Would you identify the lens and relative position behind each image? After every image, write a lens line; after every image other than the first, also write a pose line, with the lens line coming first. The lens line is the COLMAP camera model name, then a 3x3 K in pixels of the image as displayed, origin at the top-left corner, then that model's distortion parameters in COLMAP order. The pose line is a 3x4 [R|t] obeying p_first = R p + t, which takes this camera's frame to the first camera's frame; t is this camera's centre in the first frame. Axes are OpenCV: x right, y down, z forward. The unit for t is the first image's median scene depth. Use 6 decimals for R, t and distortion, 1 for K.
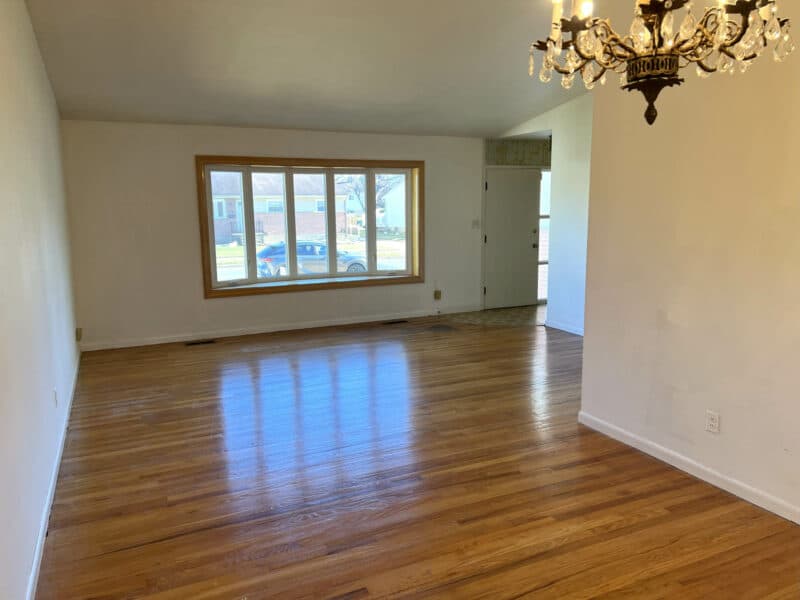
lens RADIAL K [[589.5, 0, 399.5], [0, 589.5, 298.4], [0, 0, 1]] dist [0.059650, -0.053294]
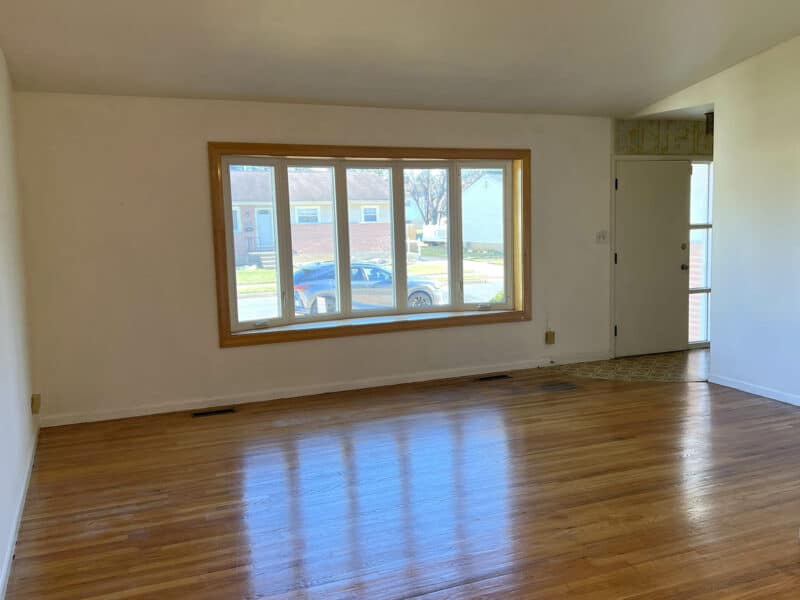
lens RADIAL K [[589.5, 0, 399.5], [0, 589.5, 298.4], [0, 0, 1]] dist [0.059650, -0.053294]
pose [[0.999761, -0.008496, 0.020166, -0.130782], [0.008920, 0.999739, -0.021038, -0.040394], [-0.019982, 0.021213, 0.999575, 0.297372]]
